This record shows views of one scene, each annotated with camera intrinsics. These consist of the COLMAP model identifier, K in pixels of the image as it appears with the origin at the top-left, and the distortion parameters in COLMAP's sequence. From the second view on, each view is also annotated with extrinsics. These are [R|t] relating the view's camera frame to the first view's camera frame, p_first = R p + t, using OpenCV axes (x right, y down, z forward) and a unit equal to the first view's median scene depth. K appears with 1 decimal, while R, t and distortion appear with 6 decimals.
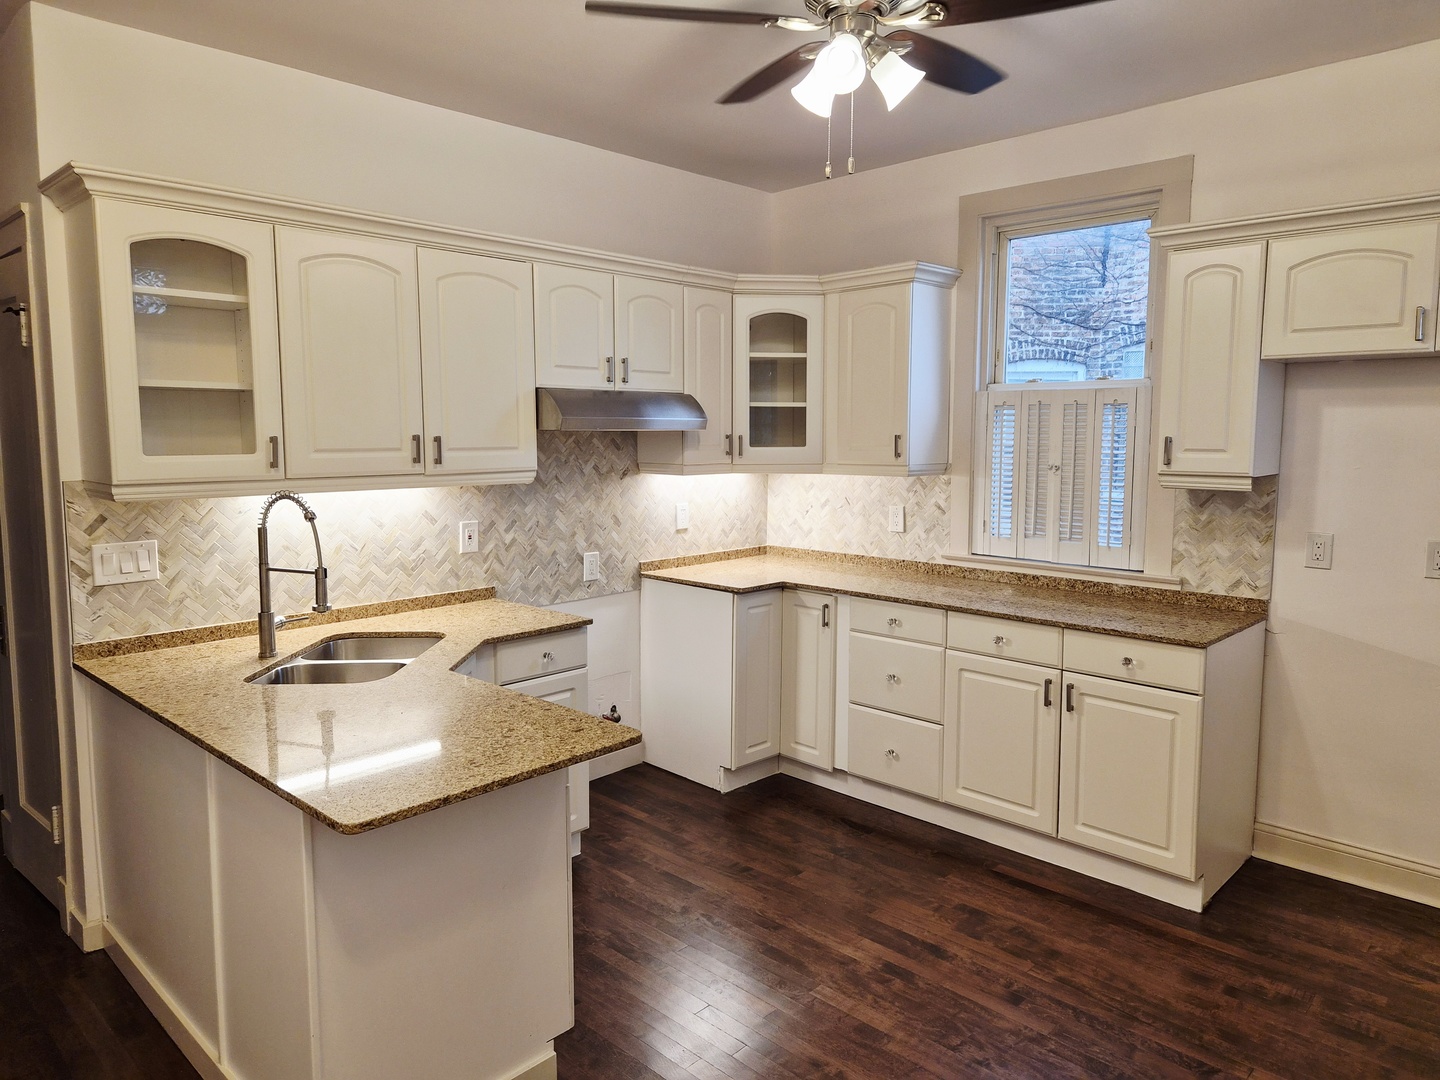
lens RADIAL K [[969.4, 0, 729.6], [0, 969.4, 536.1], [0, 0, 1]] dist [0.081765, -0.071613]
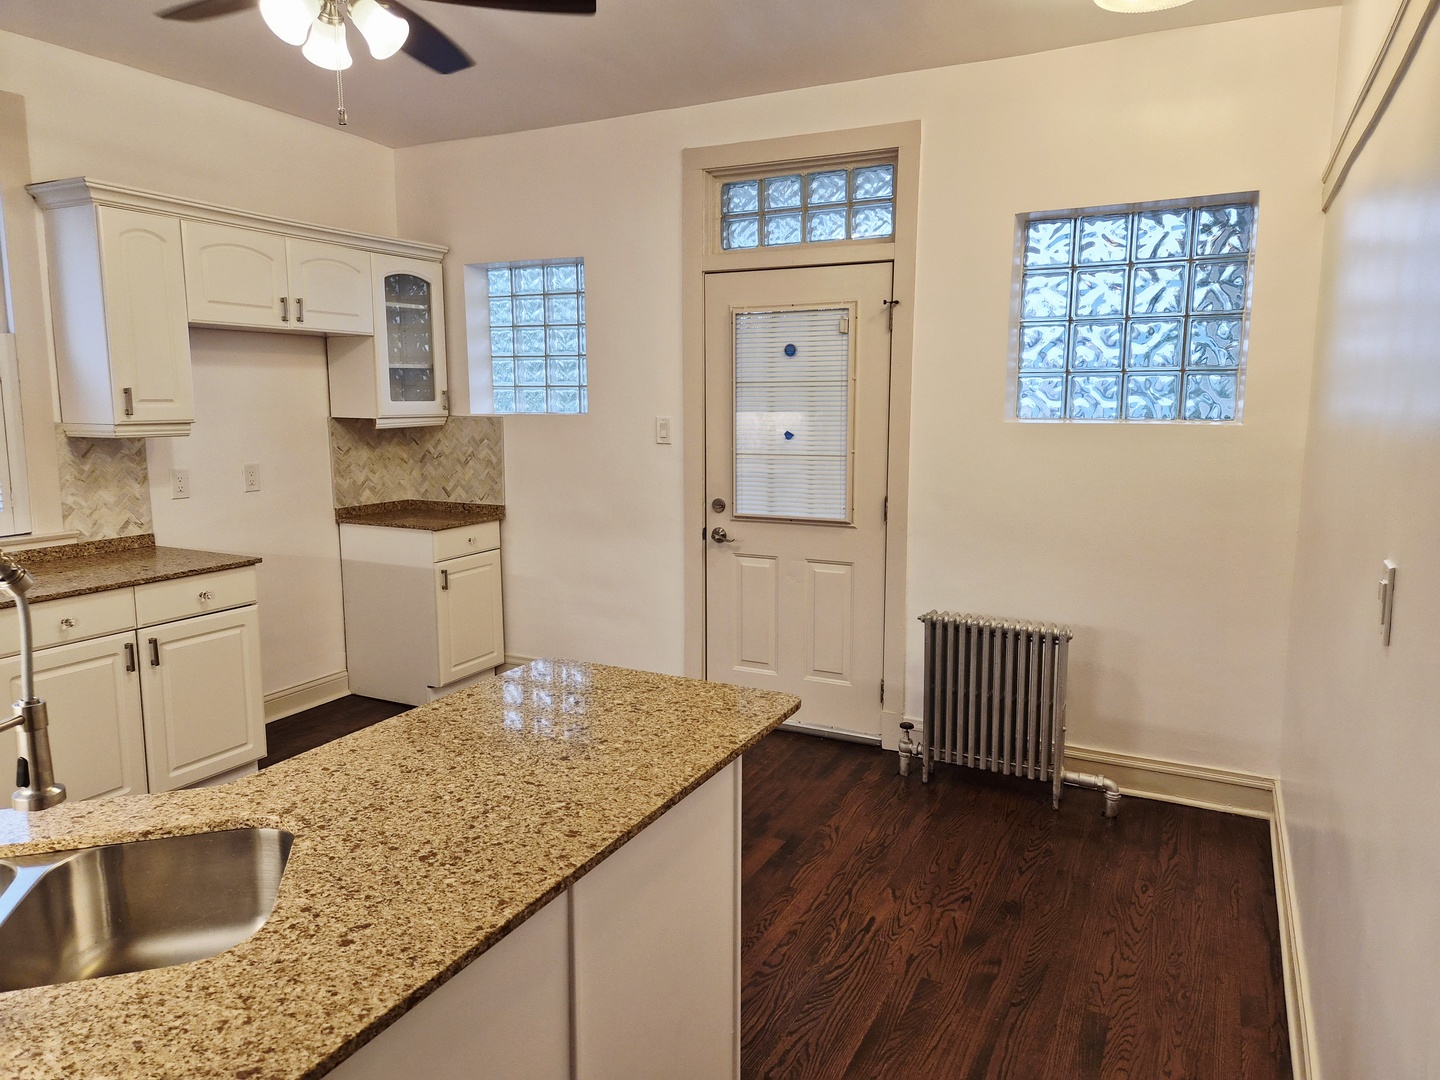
lens RADIAL K [[969.4, 0, 729.6], [0, 969.4, 536.1], [0, 0, 1]] dist [0.081765, -0.071613]
pose [[-0.302531, -0.137124, 0.943224, -0.661449], [0.105391, 0.978717, 0.176087, -0.056543], [-0.947295, 0.152679, -0.281641, 0.625316]]
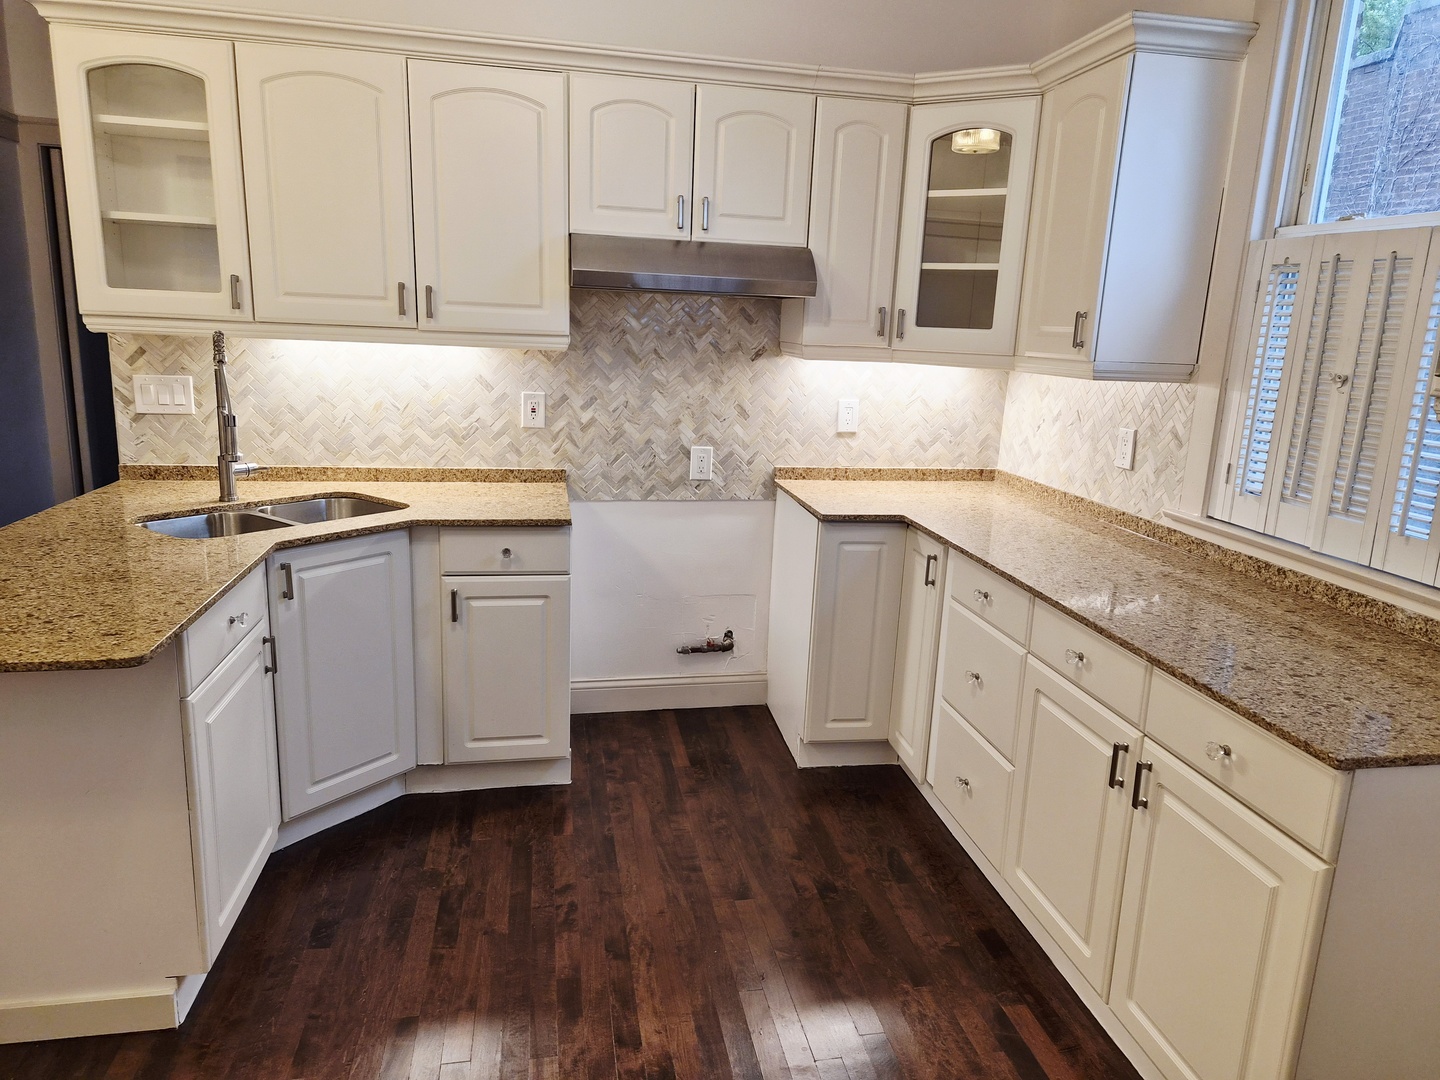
lens RADIAL K [[960.8, 0, 724.4], [0, 960.8, 542.2], [0, 0, 1]] dist [0.064309, -0.052426]
pose [[0.814278, 0.165421, -0.556405, 0.384871], [-0.106127, 0.984804, 0.137472, -0.019833], [0.570691, -0.052891, 0.819460, 0.365179]]
